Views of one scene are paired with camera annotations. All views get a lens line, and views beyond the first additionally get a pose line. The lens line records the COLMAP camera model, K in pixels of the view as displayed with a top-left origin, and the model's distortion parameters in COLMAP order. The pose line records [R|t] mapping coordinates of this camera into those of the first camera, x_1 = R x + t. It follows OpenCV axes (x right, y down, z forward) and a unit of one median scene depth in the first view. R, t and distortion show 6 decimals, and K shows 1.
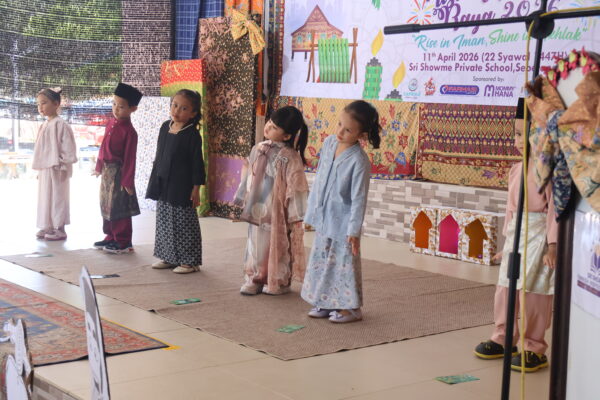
lens RADIAL K [[1018.7, 0, 300.4], [0, 1018.7, 197.3], [0, 0, 1]] dist [0.014471, 0.000000]
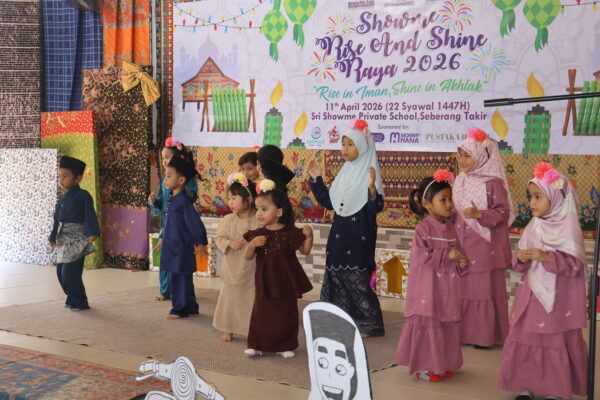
lens RADIAL K [[1078.1, 0, 300.0], [0, 1078.1, 195.6], [0, 0, 1]] dist [0.004523, 0.000000]
pose [[0.975809, -0.033476, 0.216046, -0.146050], [0.042748, 0.998348, -0.038388, -0.003217], [-0.214404, 0.046695, 0.975628, -0.082081]]
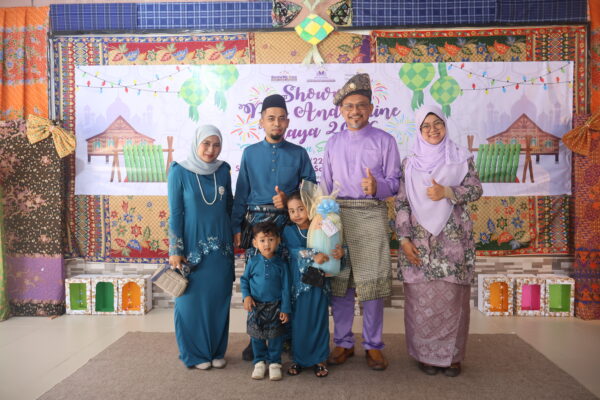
lens RADIAL K [[500.5, 0, 300.9], [0, 500.5, 200.7], [0, 0, 1]] dist [-0.007181, -0.001812]
pose [[0.660626, -0.050068, 0.749044, -0.301340], [0.098068, 0.994979, -0.019985, -0.066486], [-0.744282, 0.086660, 0.662219, 0.521172]]
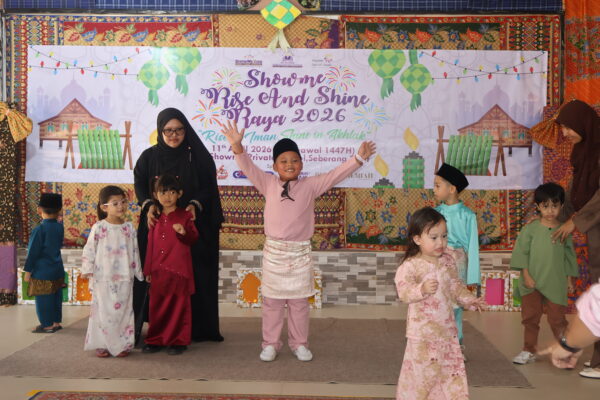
lens RADIAL K [[784.6, 0, 302.5], [0, 784.6, 203.6], [0, 0, 1]] dist [-0.005766, 0.000000]
pose [[0.651802, -0.034751, 0.757593, -0.506409], [0.082934, 0.996225, -0.025656, -0.037129], [-0.753841, 0.079553, 0.652223, 0.298801]]
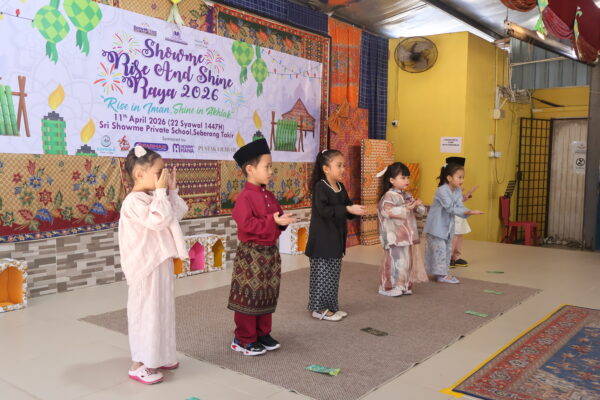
lens RADIAL K [[569.6, 0, 303.3], [0, 569.6, 199.6], [0, 0, 1]] dist [0.002256, 0.000000]
pose [[-0.240734, -0.092704, 0.966154, -0.534952], [0.072912, 0.990888, 0.113244, -0.099311], [-0.967849, 0.097706, -0.231781, 0.919637]]
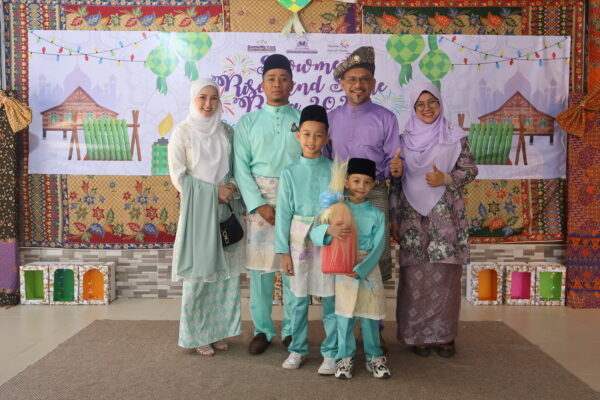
lens RADIAL K [[603.6, 0, 305.6], [0, 603.6, 196.7], [0, 0, 1]] dist [-0.006613, 0.000000]
pose [[0.626141, -0.063643, 0.777108, -0.353533], [0.090753, 0.995838, 0.008434, -0.065405], [-0.774411, 0.065244, 0.629310, 0.476458]]
